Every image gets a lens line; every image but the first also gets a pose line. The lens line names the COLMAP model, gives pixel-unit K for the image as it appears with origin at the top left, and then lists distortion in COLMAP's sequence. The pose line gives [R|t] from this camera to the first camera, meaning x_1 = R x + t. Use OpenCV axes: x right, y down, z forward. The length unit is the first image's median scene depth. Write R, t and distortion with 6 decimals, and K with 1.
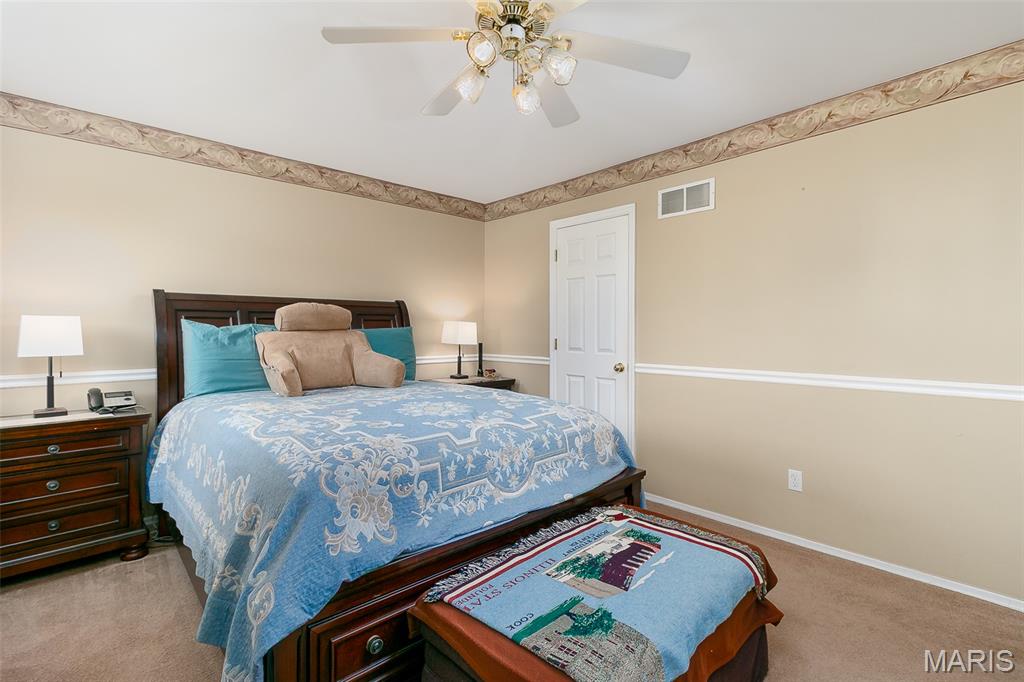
lens RADIAL K [[480.5, 0, 516.3], [0, 480.5, 338.6], [0, 0, 1]] dist [0.003286, 0.000935]
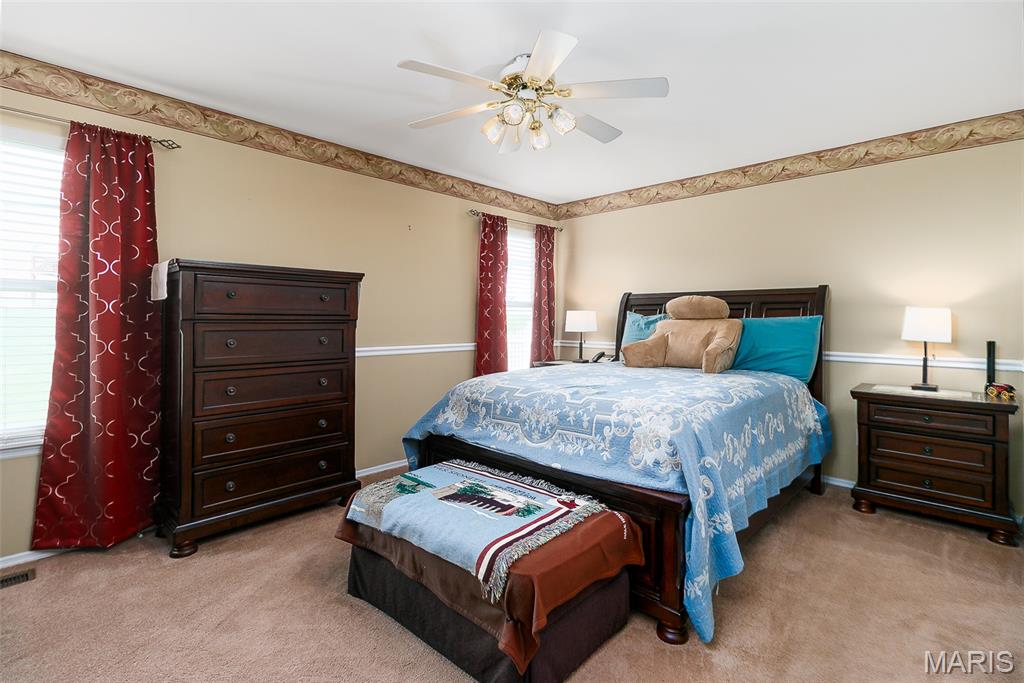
lens RADIAL K [[480.5, 0, 516.3], [0, 480.5, 339.1], [0, 0, 1]] dist [0.003286, 0.000935]
pose [[0.048487, 0.043212, -0.997889, 1.217283], [-0.024628, 0.998812, 0.042055, -0.010570], [0.998520, 0.022537, 0.049494, 0.852662]]
